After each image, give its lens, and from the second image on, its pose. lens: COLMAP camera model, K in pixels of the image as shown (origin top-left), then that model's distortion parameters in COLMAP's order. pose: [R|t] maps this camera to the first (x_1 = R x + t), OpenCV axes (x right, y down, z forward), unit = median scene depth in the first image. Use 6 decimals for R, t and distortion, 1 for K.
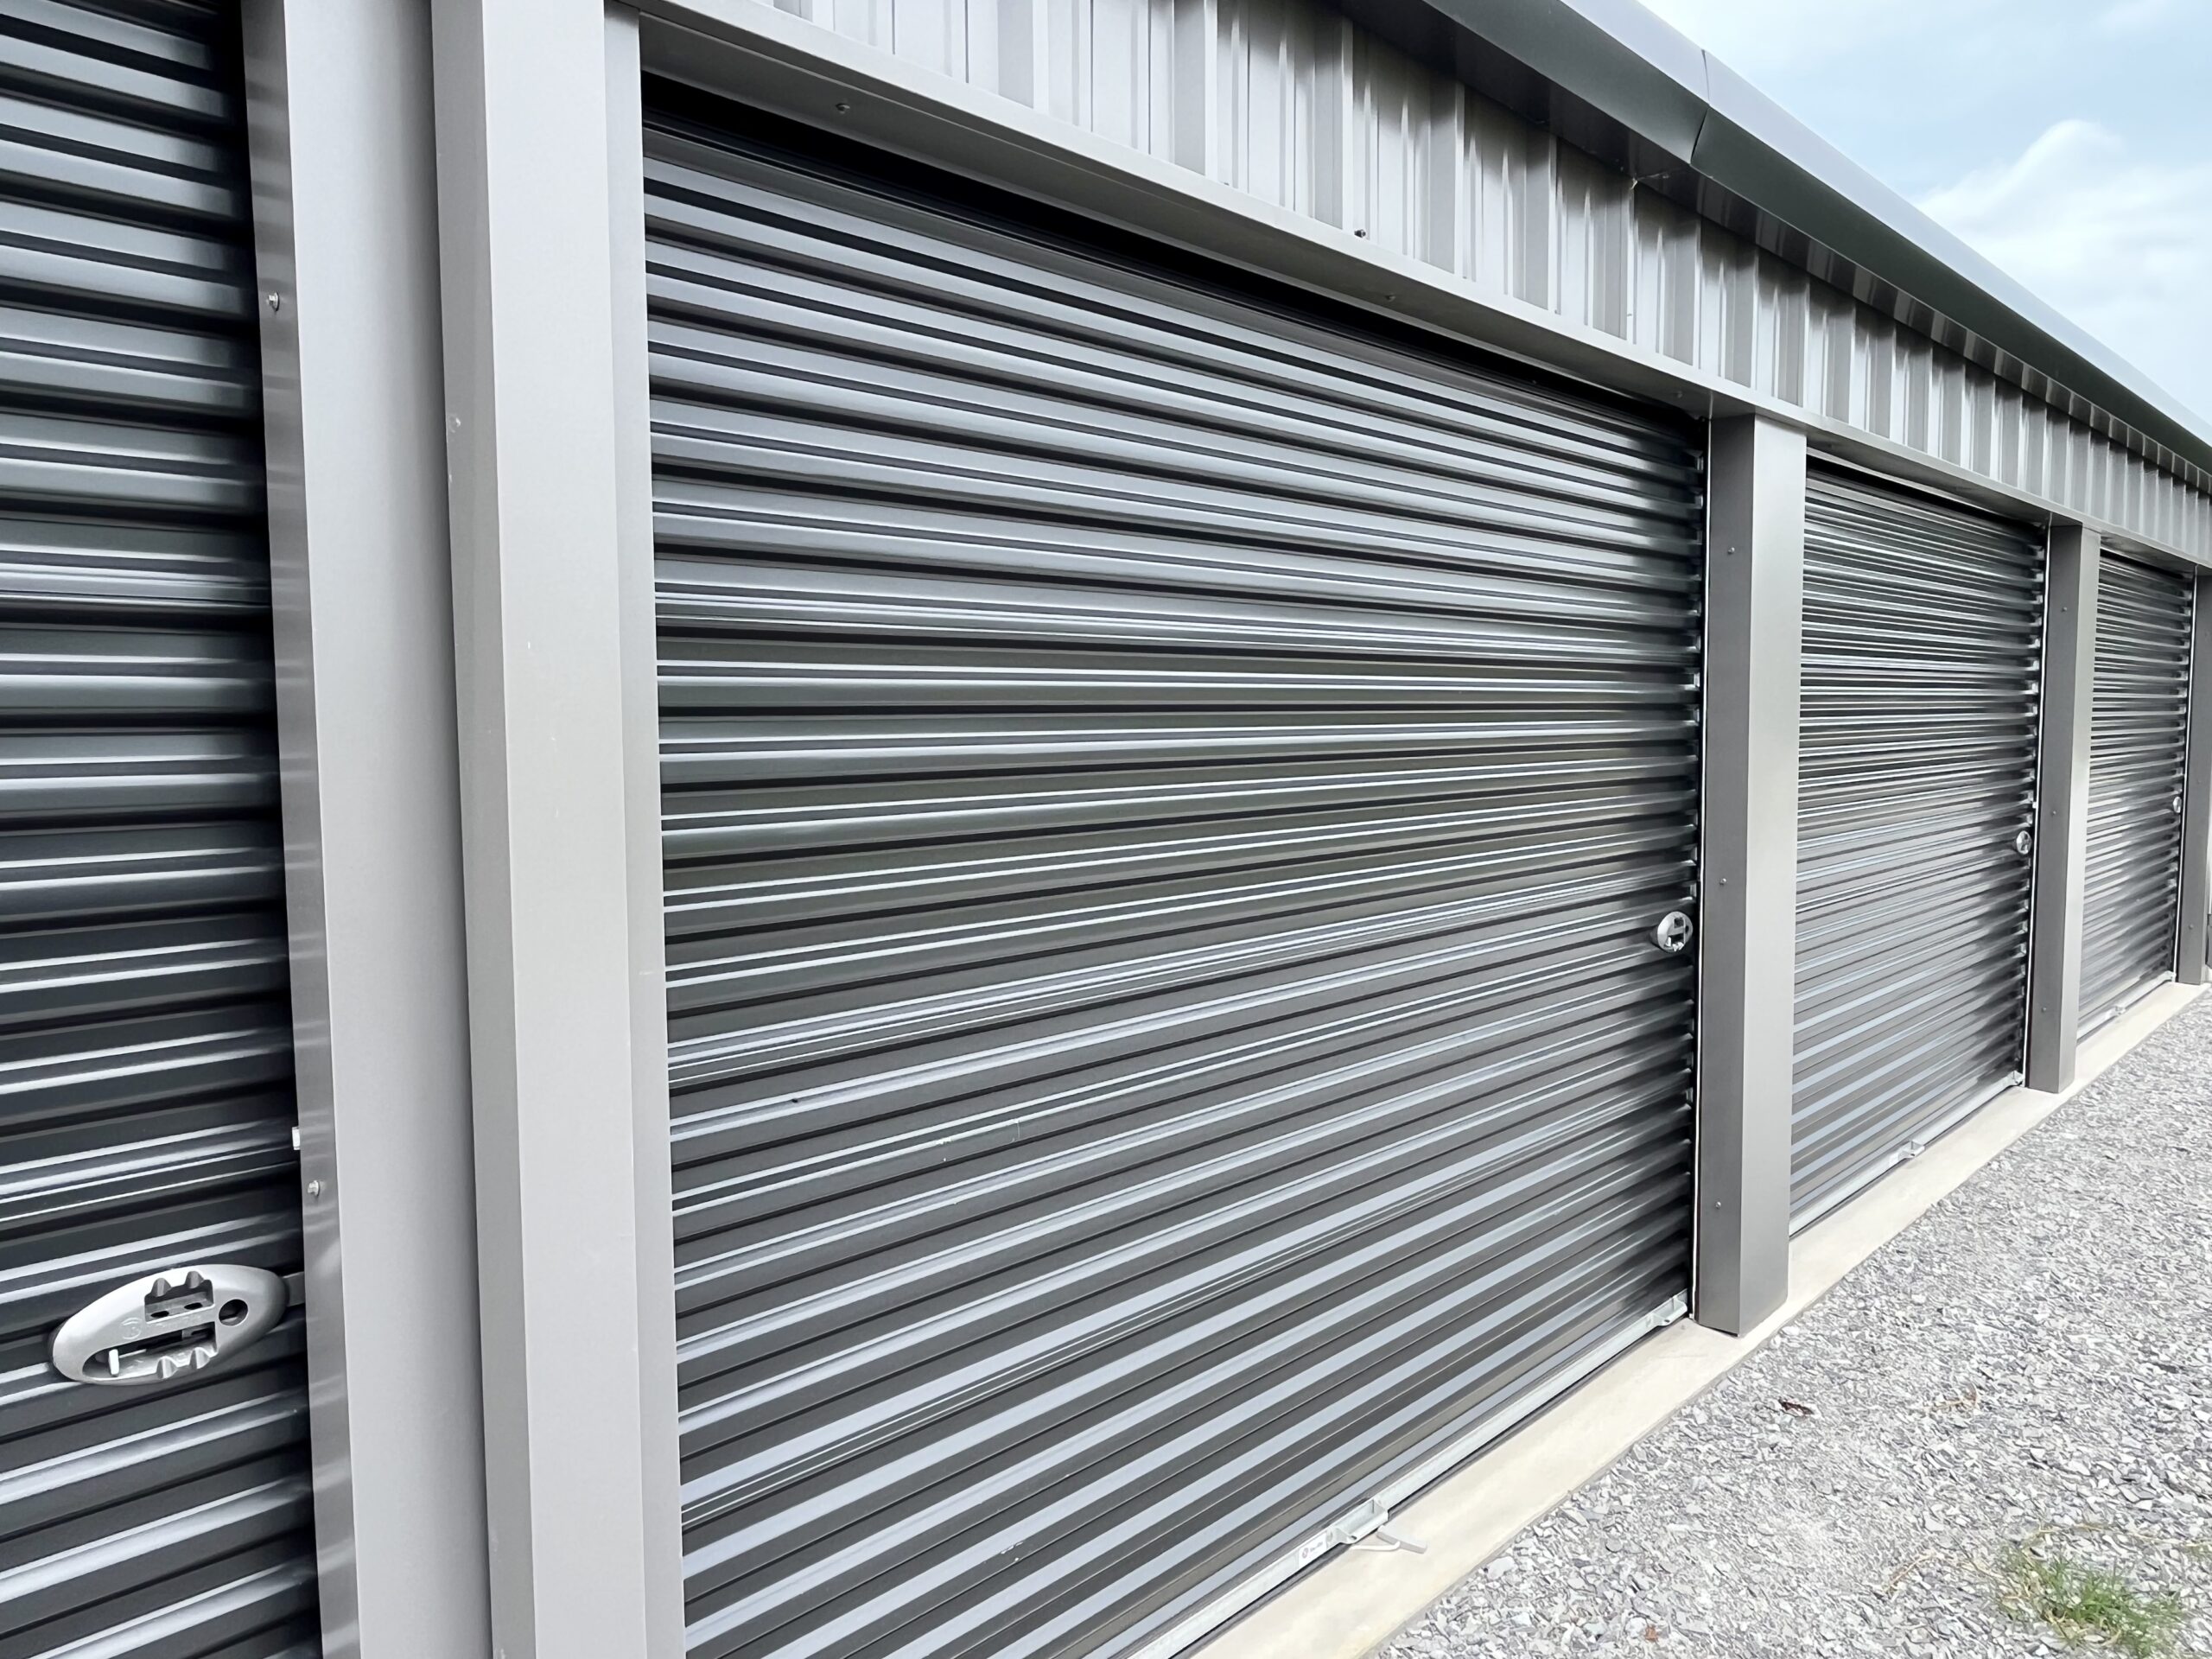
lens RADIAL K [[1490.0, 0, 1103.1], [0, 1490.0, 828.3], [0, 0, 1]] dist [0.005745, -0.014332]
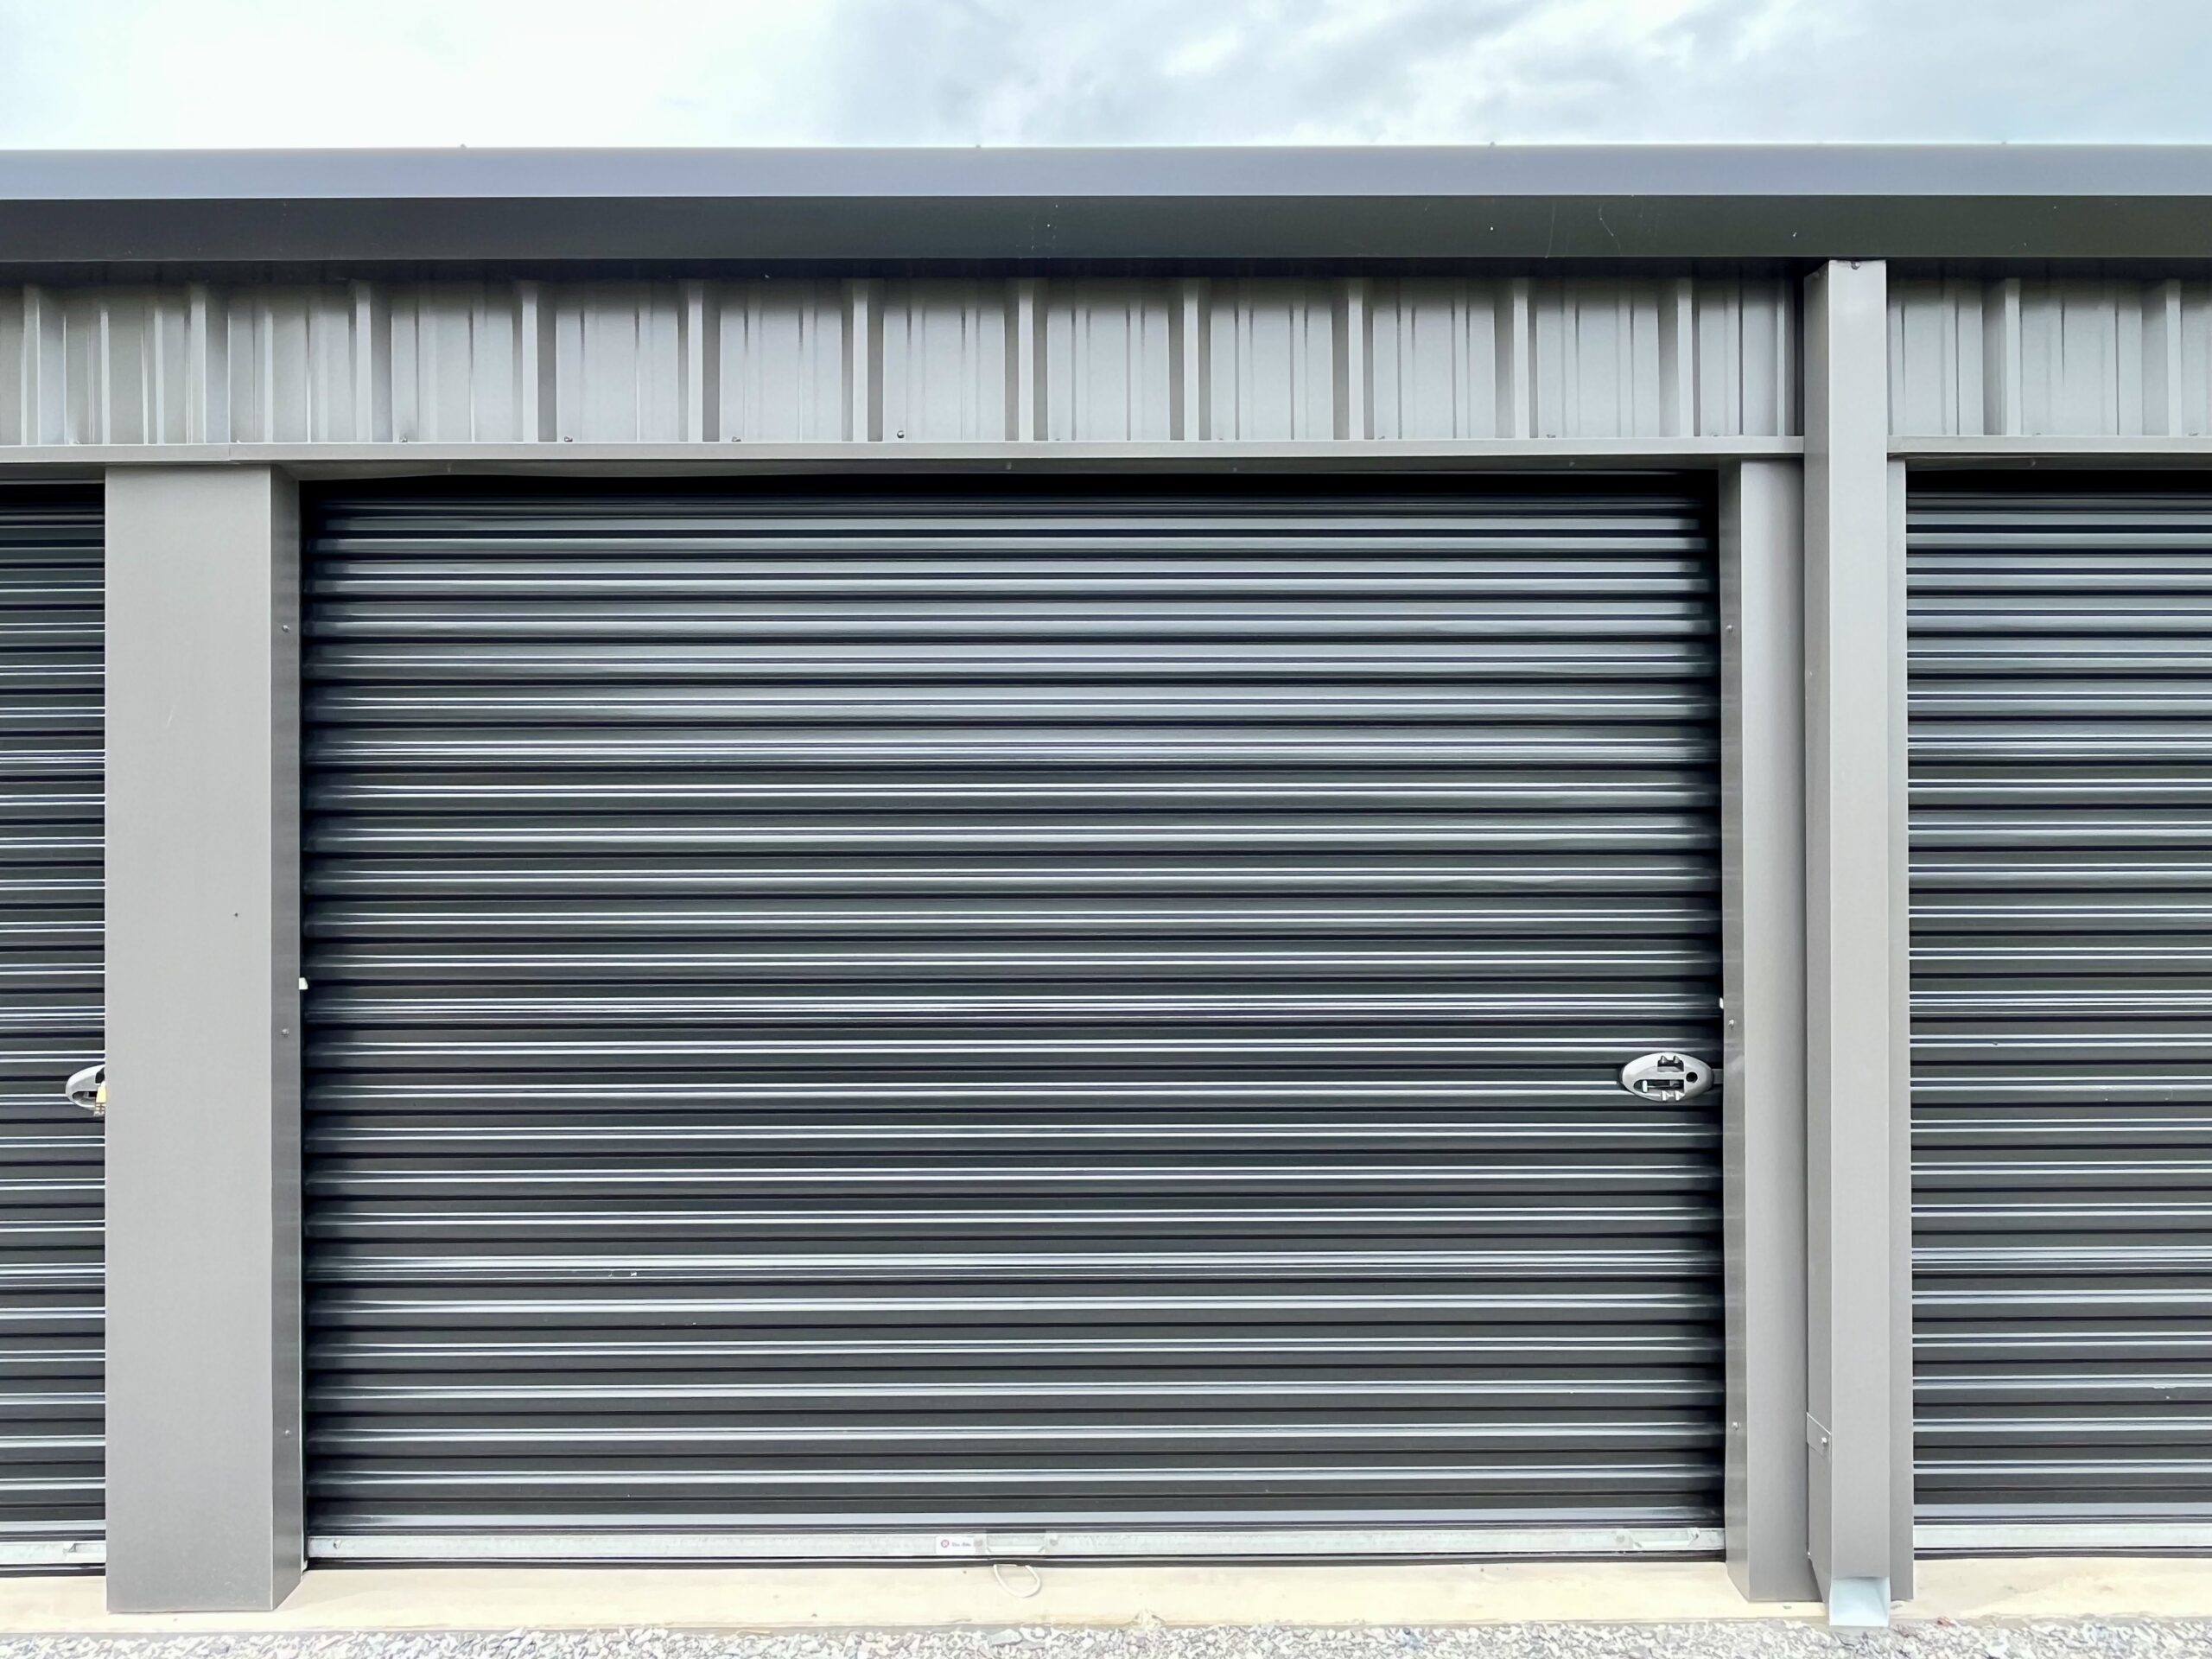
lens RADIAL K [[1490.0, 0, 1106.2], [0, 1490.0, 838.5], [0, 0, 1]] dist [0.005745, -0.014332]
pose [[0.709508, -0.002194, -0.704694, 0.333994], [-0.054362, 0.996845, -0.057837, 0.137629], [0.702598, 0.079344, 0.707150, -1.122773]]
